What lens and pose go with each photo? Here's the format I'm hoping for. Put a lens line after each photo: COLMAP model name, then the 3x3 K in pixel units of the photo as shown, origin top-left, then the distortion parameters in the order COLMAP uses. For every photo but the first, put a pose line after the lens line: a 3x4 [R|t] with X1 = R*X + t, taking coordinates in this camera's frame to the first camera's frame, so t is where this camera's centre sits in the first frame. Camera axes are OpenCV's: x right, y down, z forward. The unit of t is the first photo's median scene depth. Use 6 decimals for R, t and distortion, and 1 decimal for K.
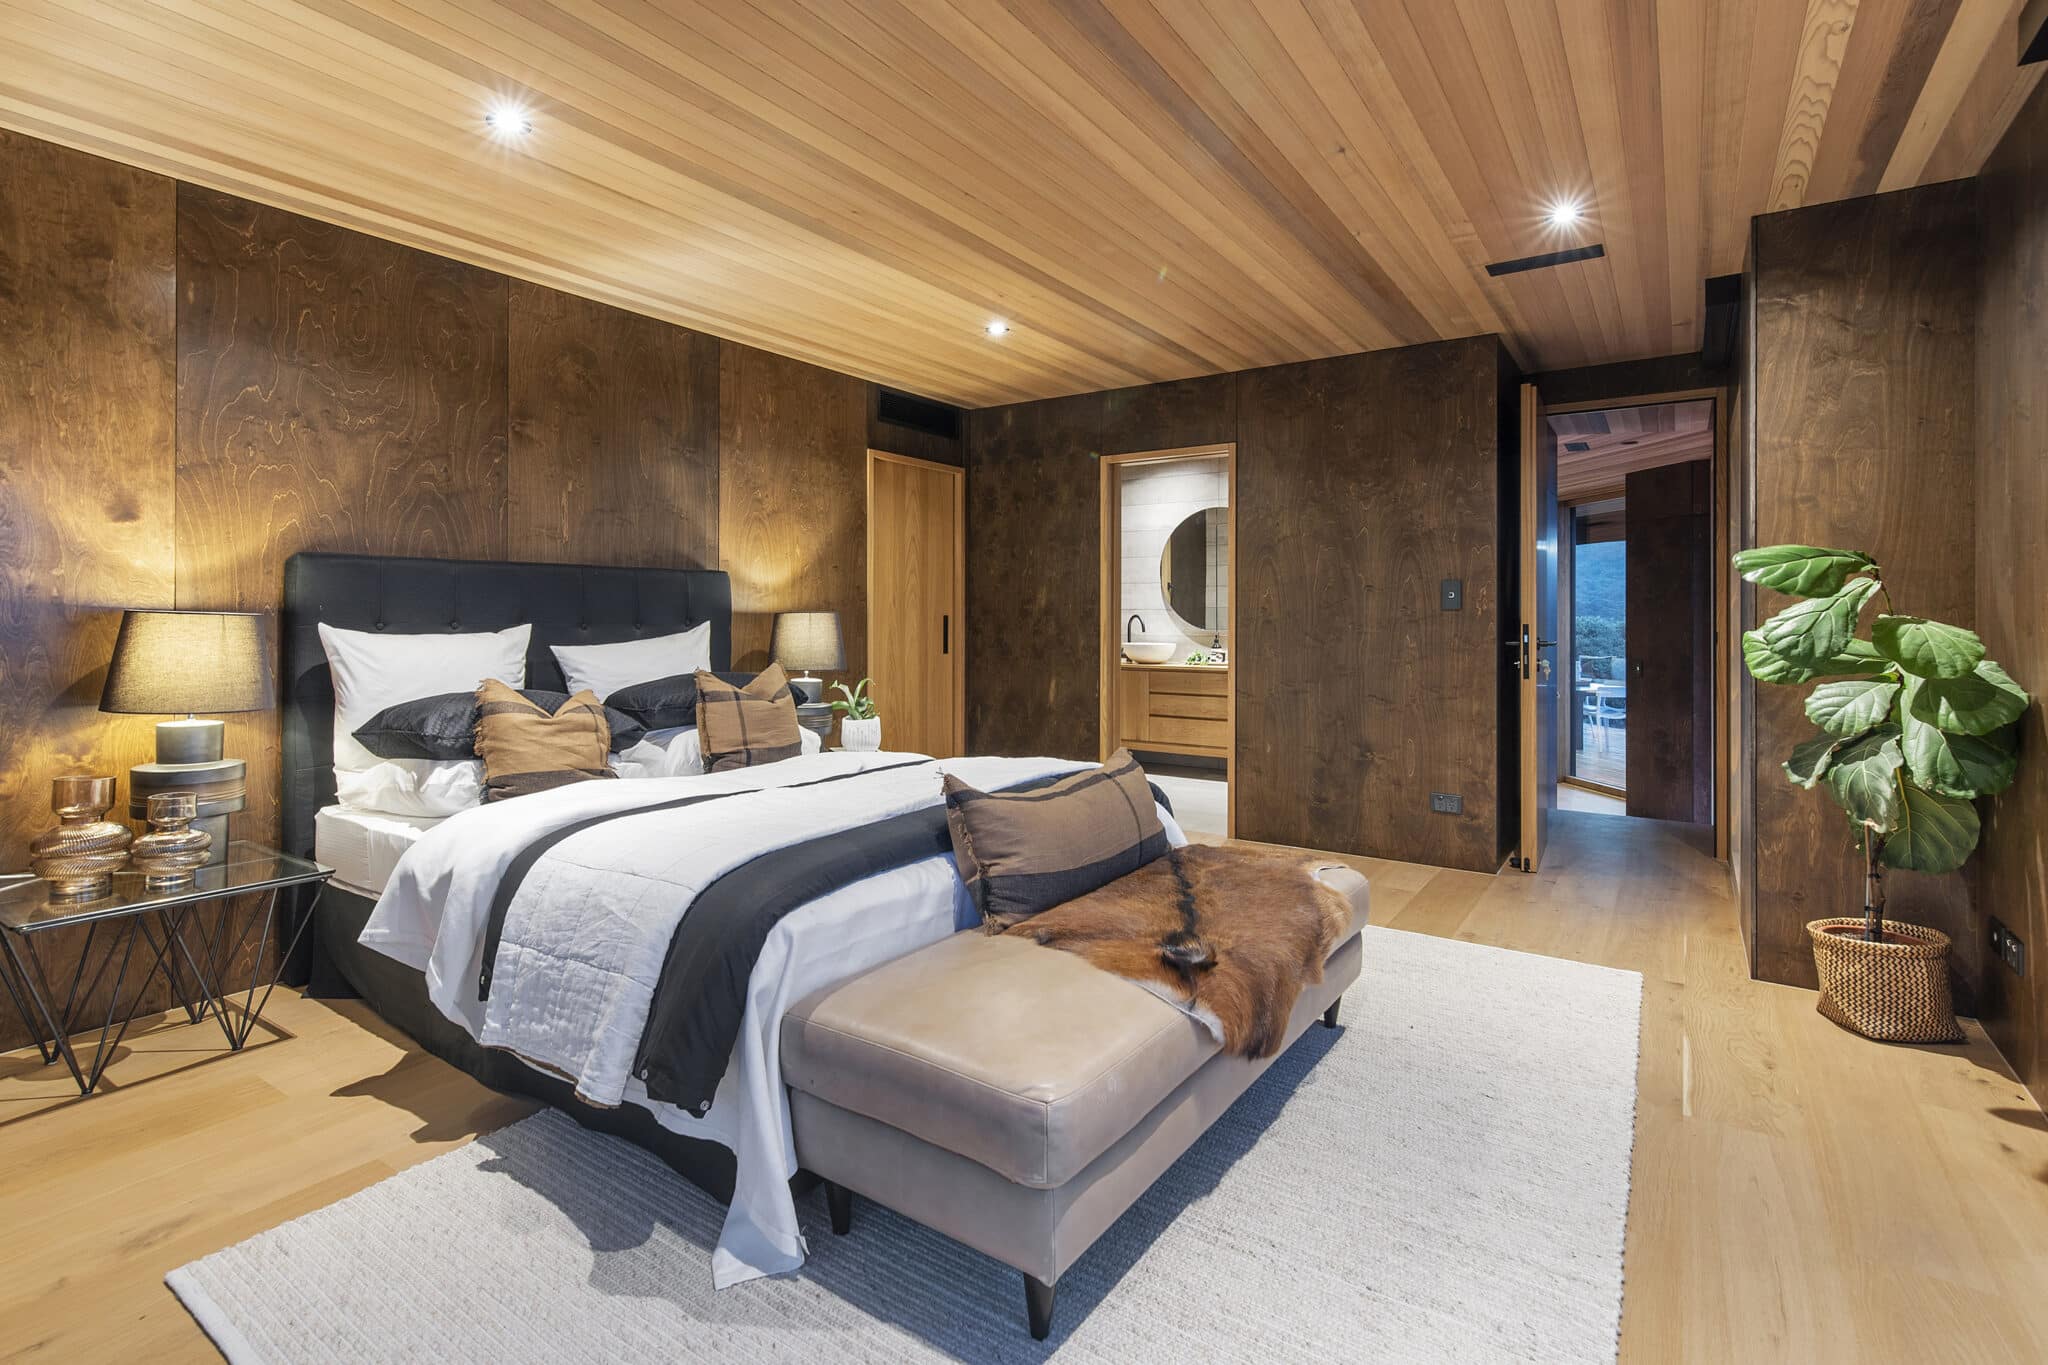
lens RADIAL K [[960.9, 0, 1026.3], [0, 960.9, 622.3], [0, 0, 1]] dist [0.001883, 0.000148]
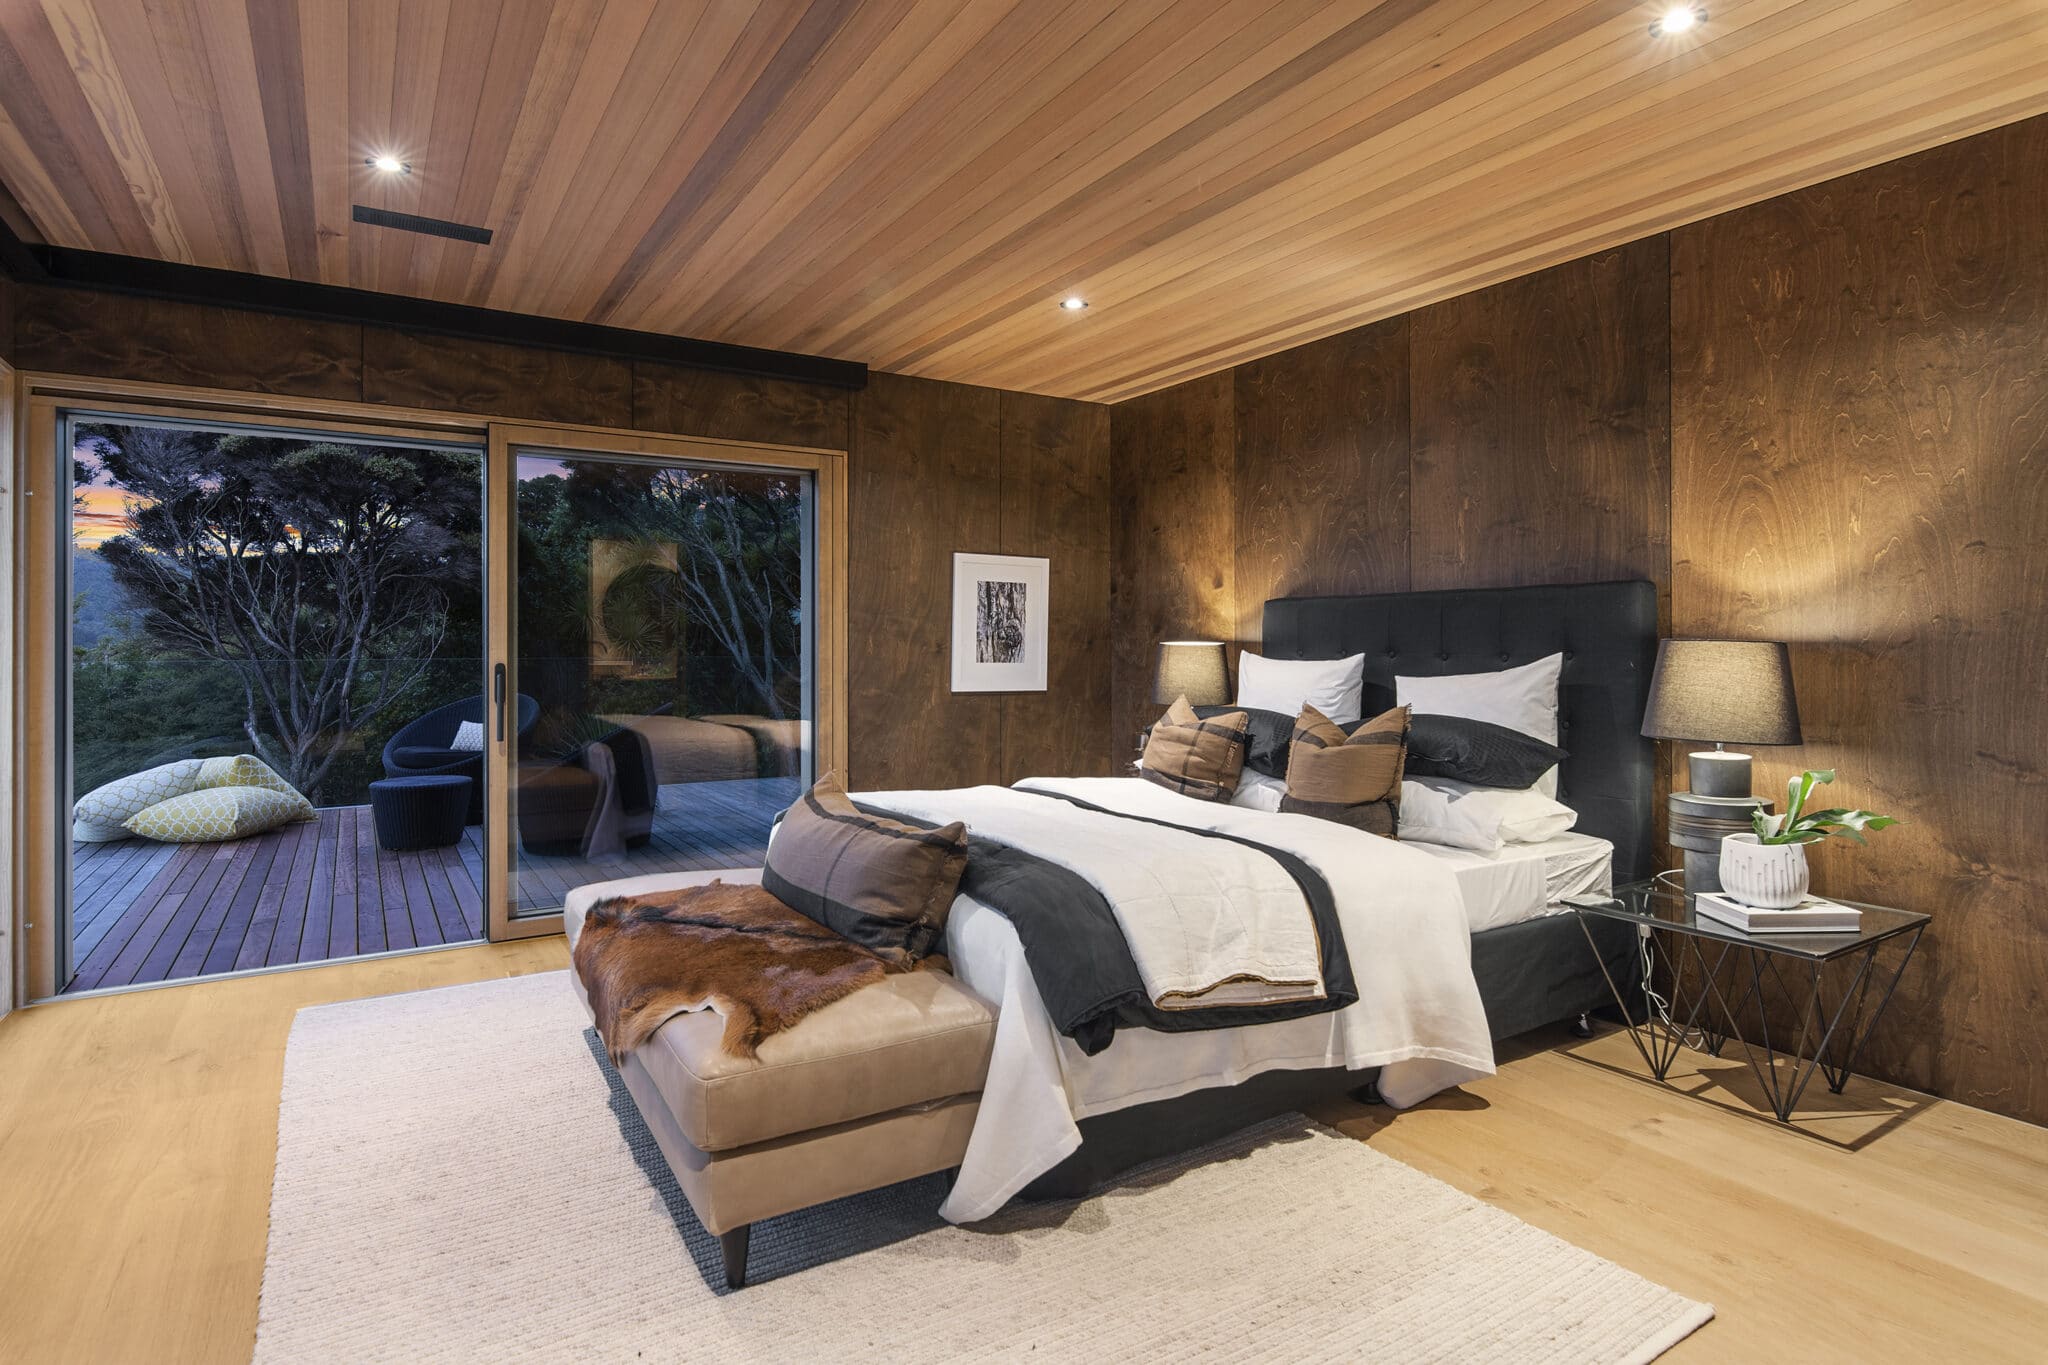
lens RADIAL K [[1076.7, 0, 1029.9], [0, 1076.7, 650.8], [0, 0, 1]] dist [-0.001265, -0.000494]
pose [[-0.397201, 0.003069, -0.917727, 0.625633], [-0.008430, 0.999940, 0.006993, -0.005542], [0.917693, 0.010514, -0.397151, 1.021024]]
